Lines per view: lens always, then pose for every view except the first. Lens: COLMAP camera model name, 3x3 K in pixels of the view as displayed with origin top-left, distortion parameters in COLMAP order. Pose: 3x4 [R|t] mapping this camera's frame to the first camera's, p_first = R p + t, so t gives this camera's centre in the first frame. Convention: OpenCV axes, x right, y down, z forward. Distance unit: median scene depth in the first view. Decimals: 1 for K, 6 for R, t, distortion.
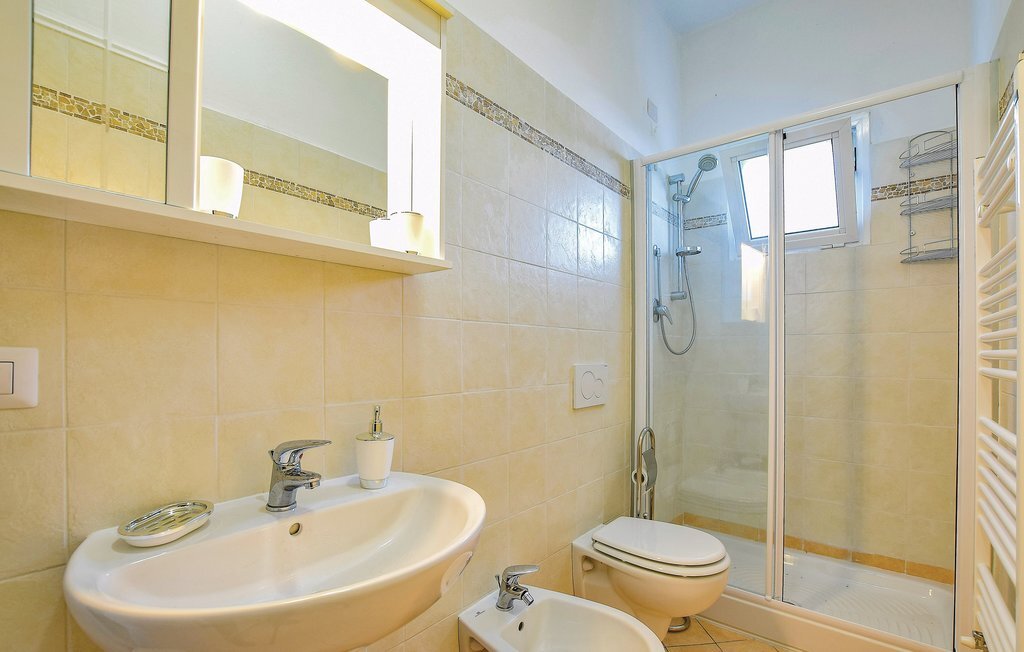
lens RADIAL K [[481.3, 0, 509.3], [0, 481.3, 339.4], [0, 0, 1]] dist [-0.031349, -0.000007]
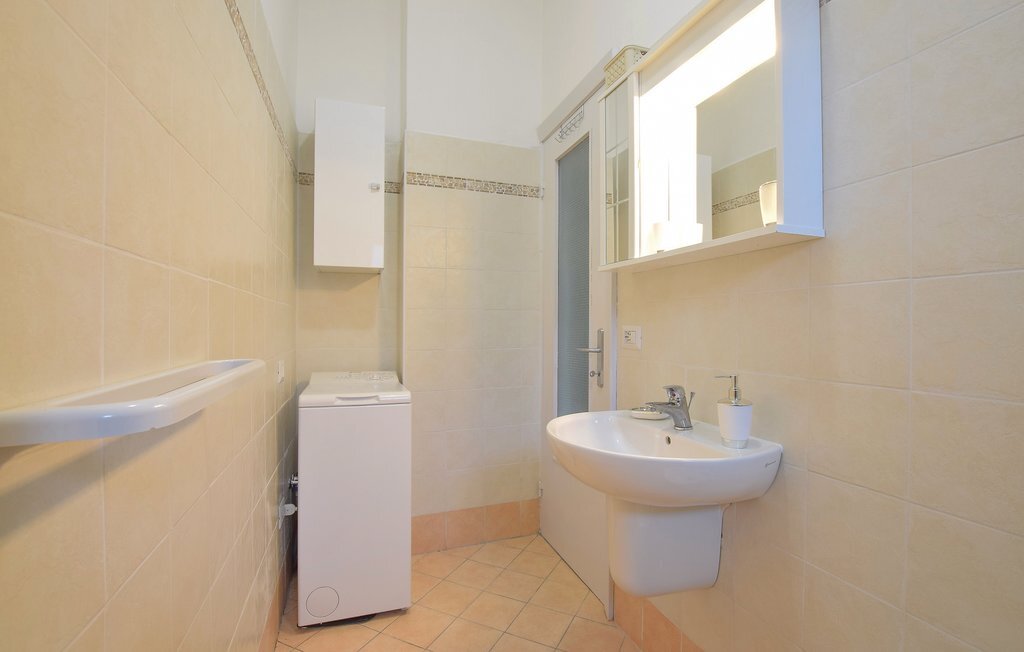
lens RADIAL K [[481.3, 0, 509.3], [0, 481.3, 339.4], [0, 0, 1]] dist [-0.031349, -0.000007]
pose [[-0.554493, 0.006218, -0.832165, 0.897811], [0.003693, 0.999981, 0.005012, 0.044449], [0.832180, -0.000294, -0.554505, 1.097756]]
